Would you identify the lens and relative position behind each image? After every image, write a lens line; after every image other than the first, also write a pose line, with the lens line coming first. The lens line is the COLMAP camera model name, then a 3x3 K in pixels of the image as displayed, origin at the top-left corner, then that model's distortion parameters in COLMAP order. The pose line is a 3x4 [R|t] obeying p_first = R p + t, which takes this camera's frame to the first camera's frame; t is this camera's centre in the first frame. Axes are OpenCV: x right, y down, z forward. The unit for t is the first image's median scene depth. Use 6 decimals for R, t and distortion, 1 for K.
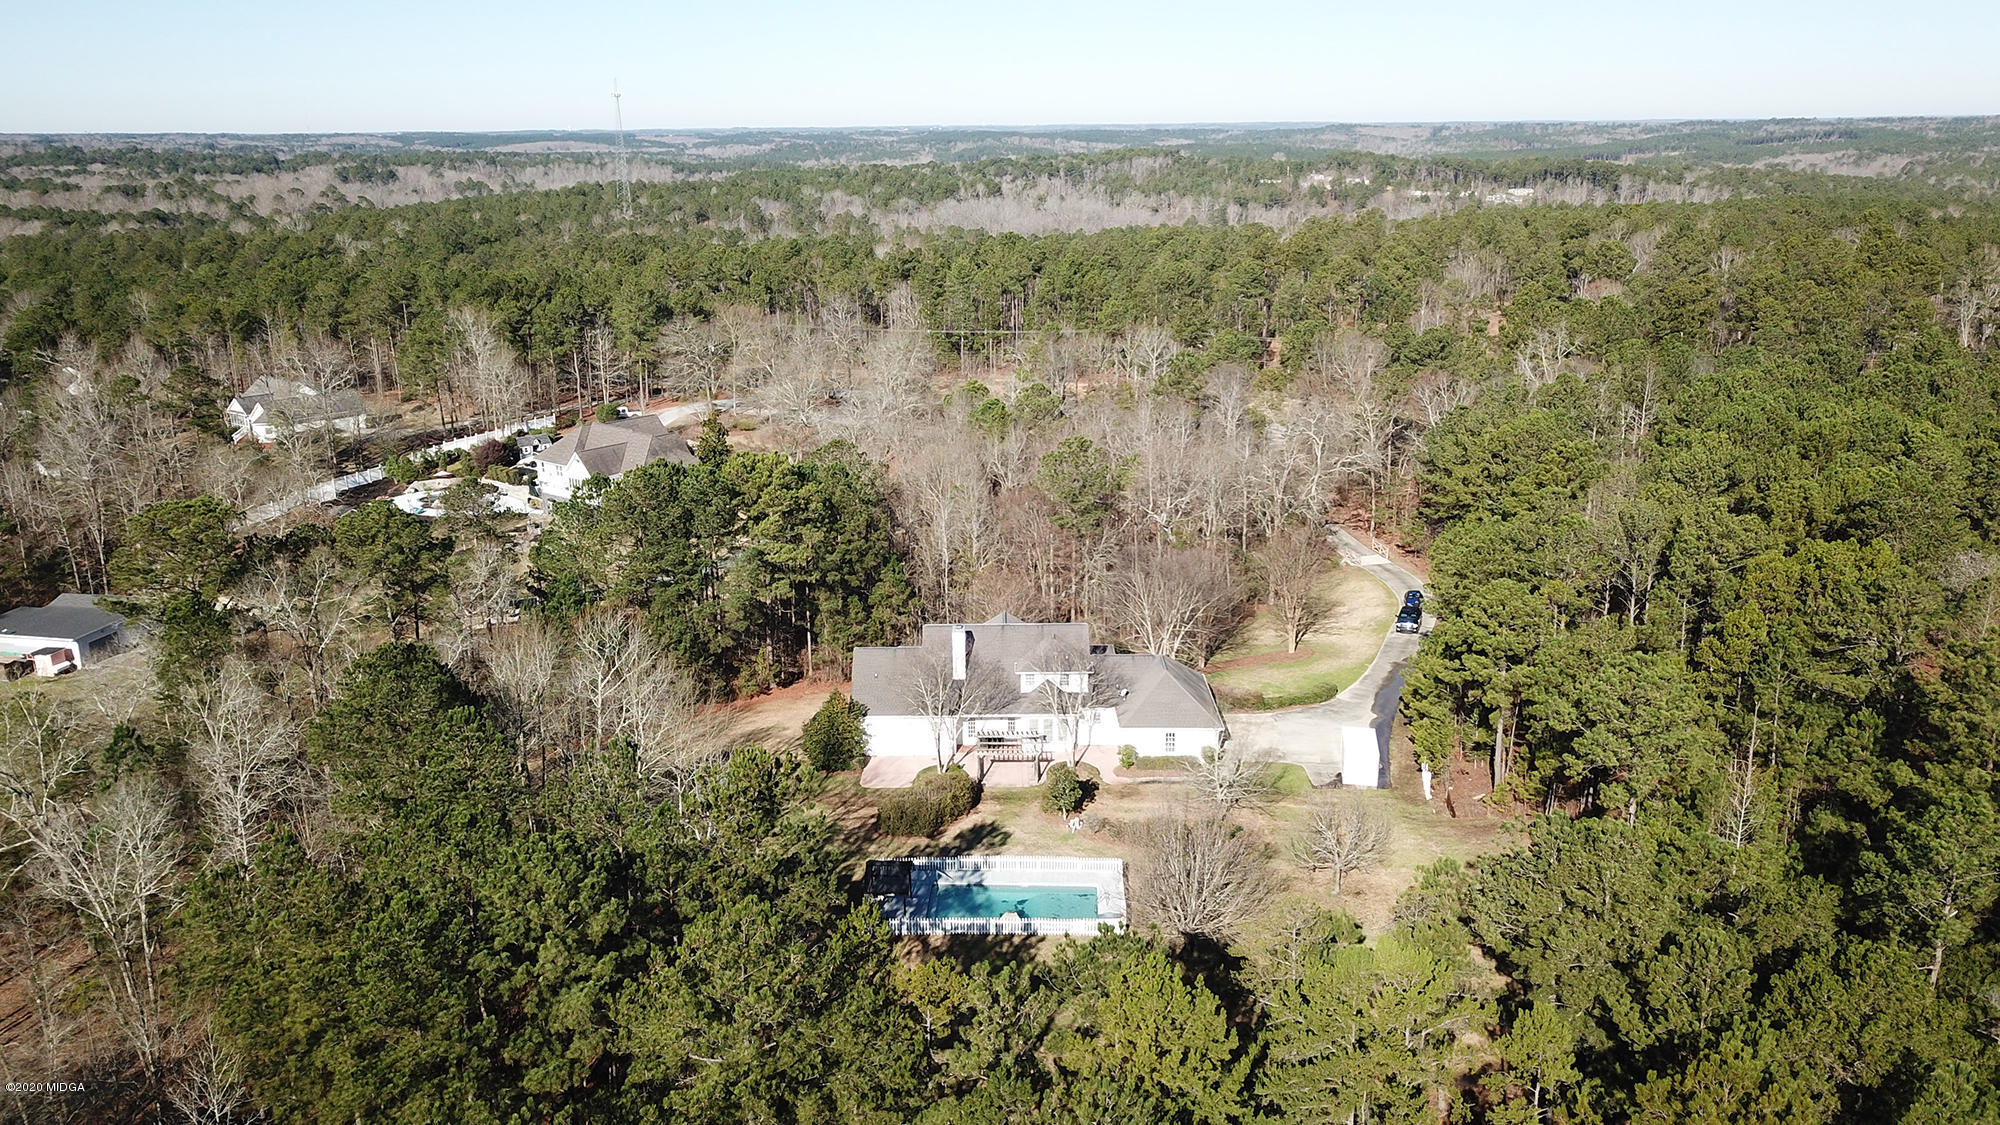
lens RADIAL K [[1513.1, 0, 993.1], [0, 1513.1, 558.8], [0, 0, 1]] dist [0.017669, -0.005556]
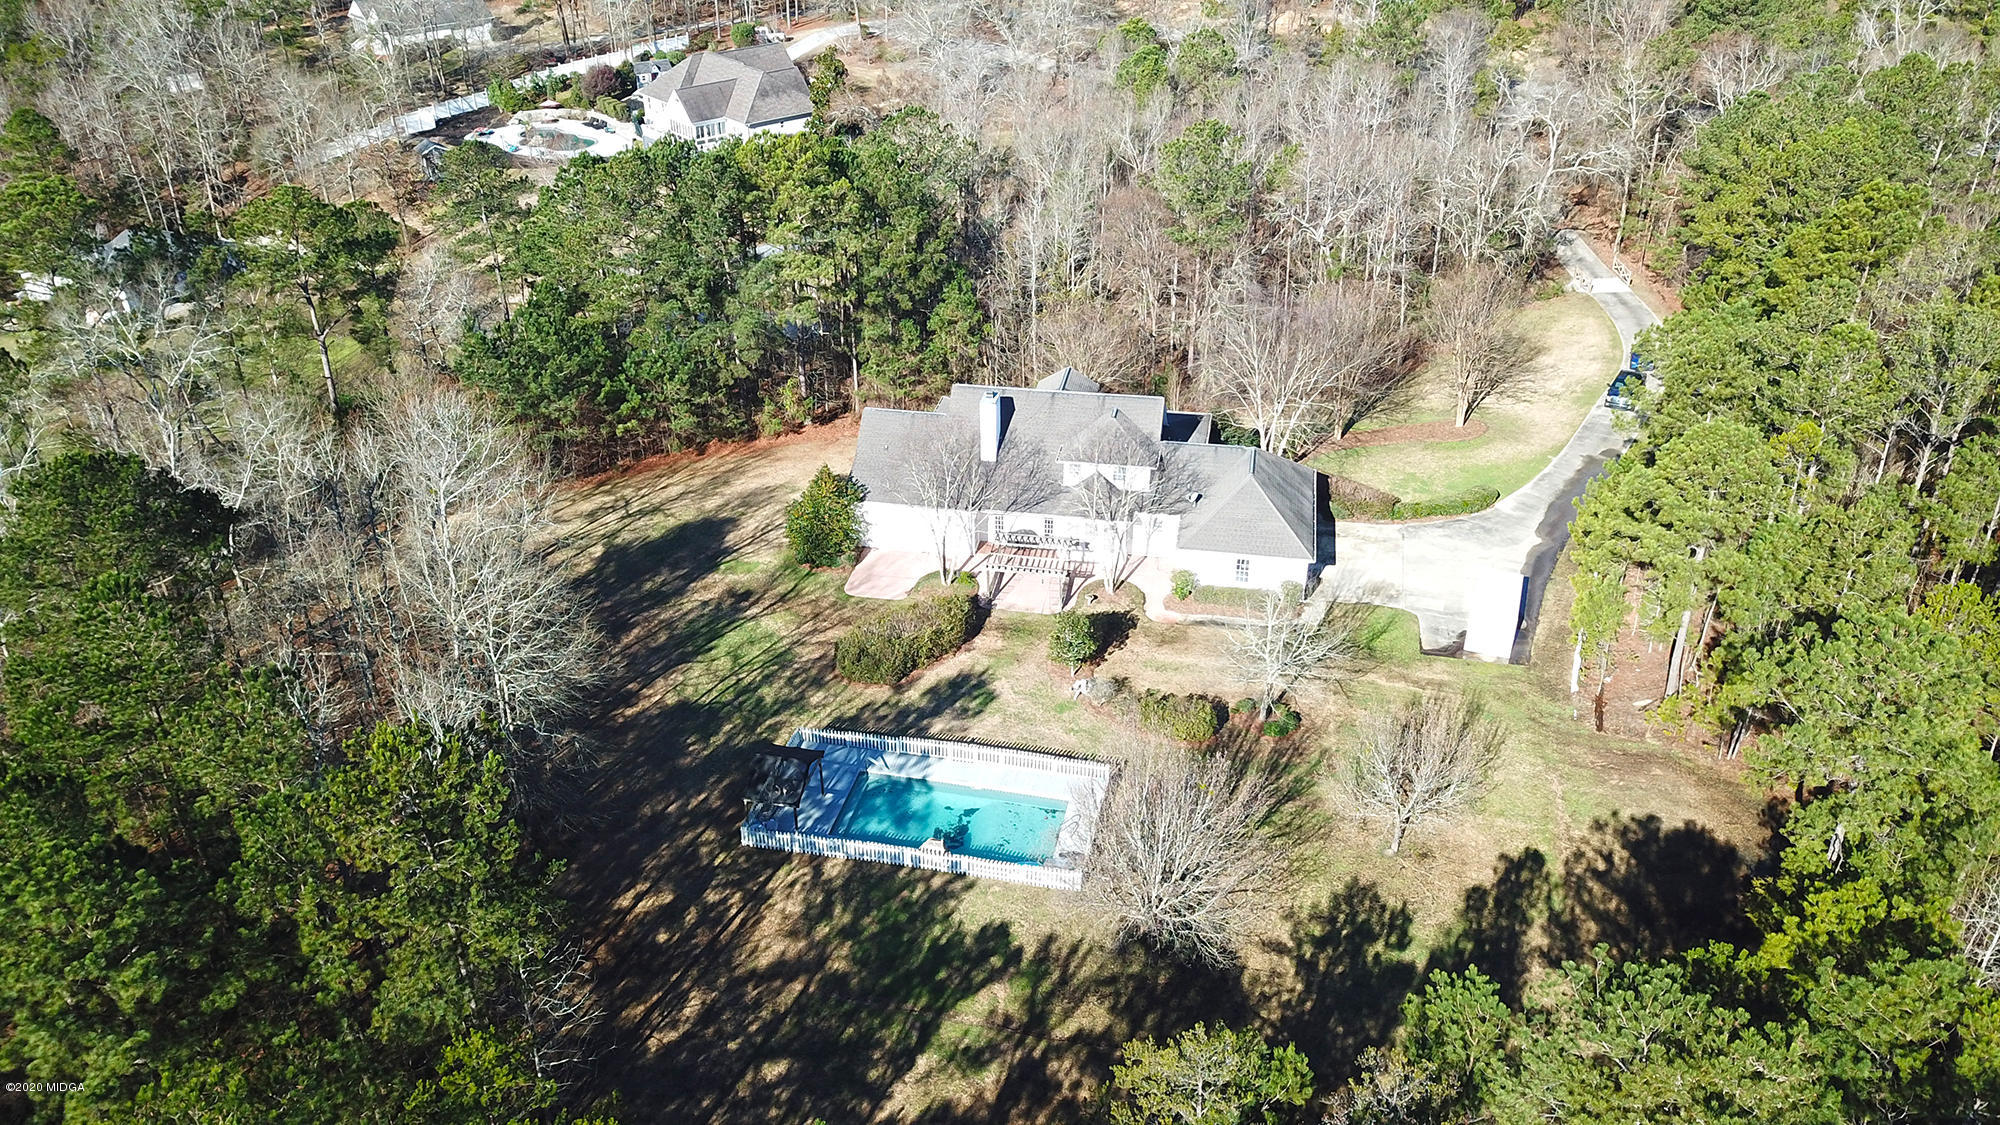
lens RADIAL K [[1513.1, 0, 1007.7], [0, 1513.1, 569.8], [0, 0, 1]] dist [0.017669, -0.005556]
pose [[0.985396, 0.090688, -0.144119, 0.102116], [-0.051024, 0.964743, 0.258199, -0.065941], [0.162453, -0.247075, 0.955282, 0.230611]]
